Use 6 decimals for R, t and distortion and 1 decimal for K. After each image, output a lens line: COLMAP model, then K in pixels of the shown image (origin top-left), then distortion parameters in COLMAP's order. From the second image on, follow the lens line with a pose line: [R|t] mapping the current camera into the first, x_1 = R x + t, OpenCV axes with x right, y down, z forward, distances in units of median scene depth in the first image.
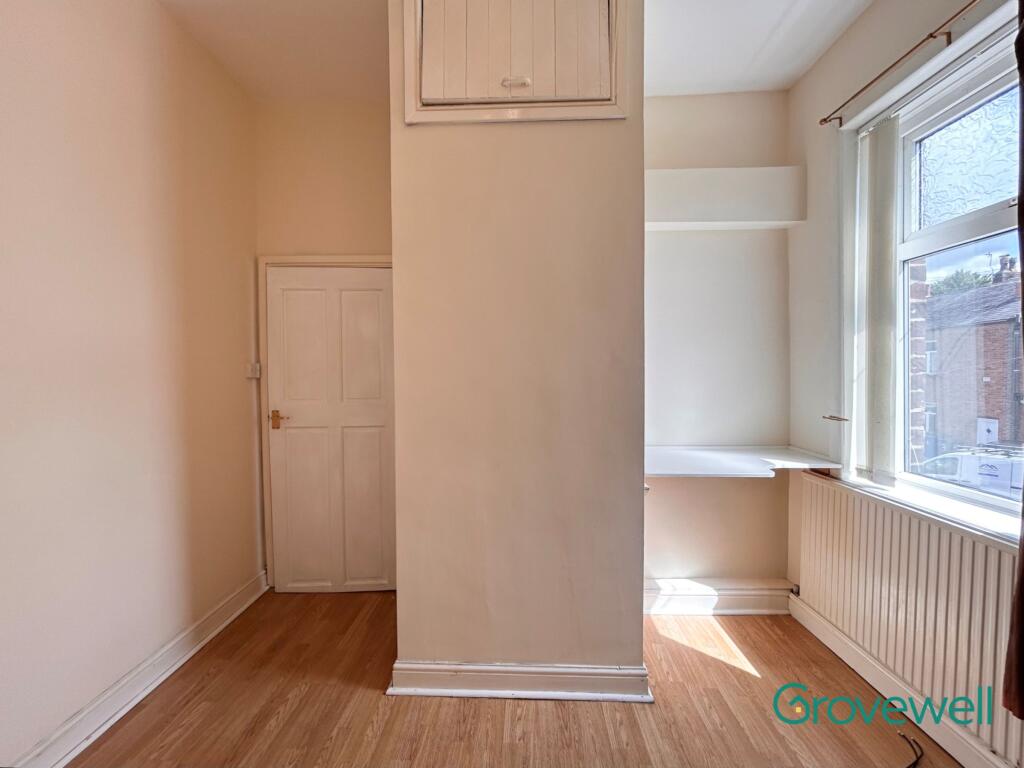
lens RADIAL K [[417.5, 0, 512.0], [0, 417.5, 384.0], [0, 0, 1]] dist [-0.000612, -0.000100]
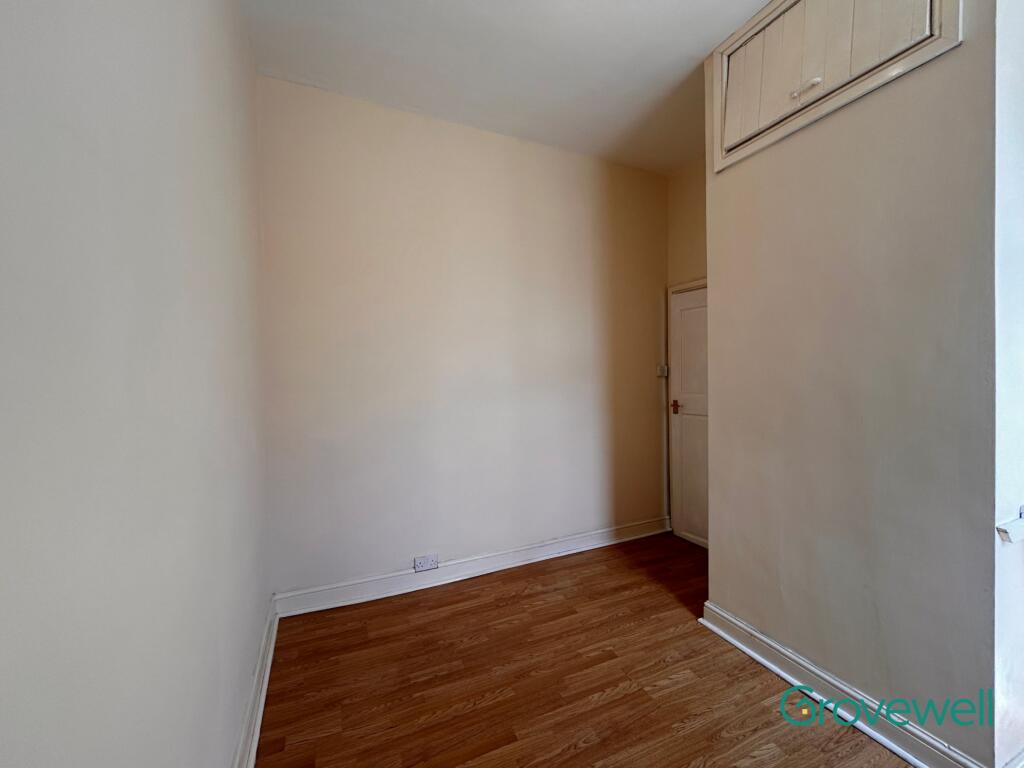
lens RADIAL K [[406.1, 0, 524.9], [0, 406.1, 384.7], [0, 0, 1]] dist [0.000178, 0.000177]
pose [[0.463077, 0.021629, -0.886054, 0.540411], [-0.012695, 0.999762, 0.017770, -0.005461], [0.886227, 0.003020, 0.463241, -0.062081]]
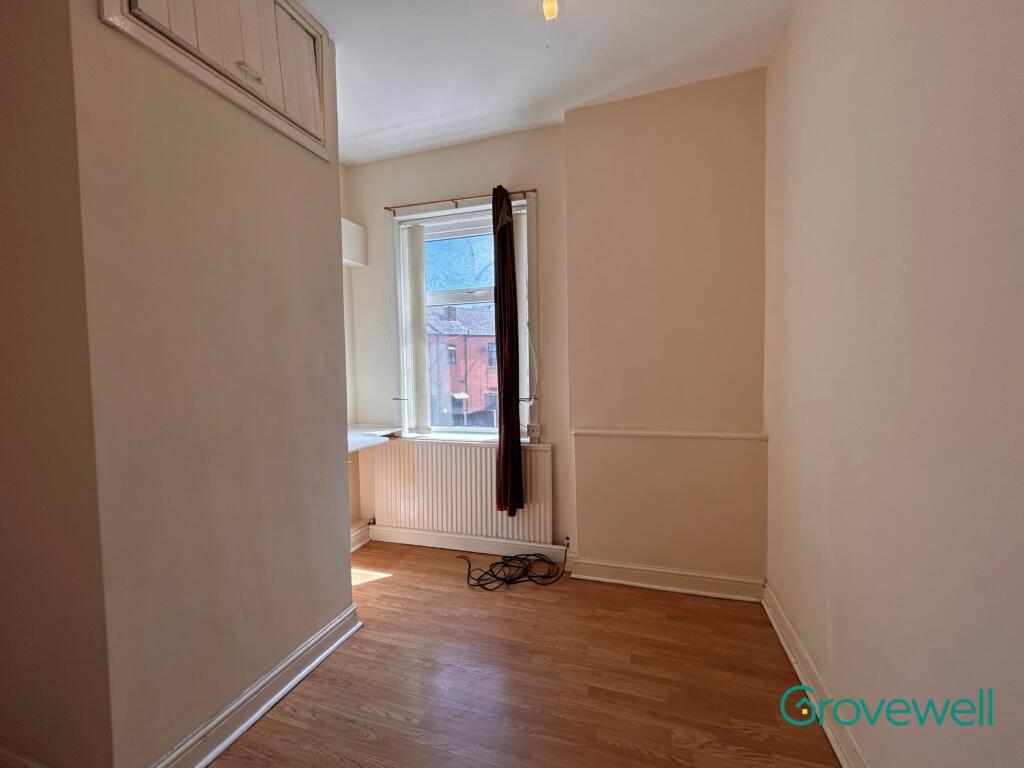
lens RADIAL K [[417.5, 0, 512.0], [0, 417.5, 384.0], [0, 0, 1]] dist [-0.000612, -0.000100]
pose [[0.274735, -0.042265, 0.960591, -0.719398], [0.039153, 0.998697, 0.032744, -0.012819], [-0.960723, 0.028614, 0.276032, 0.163107]]
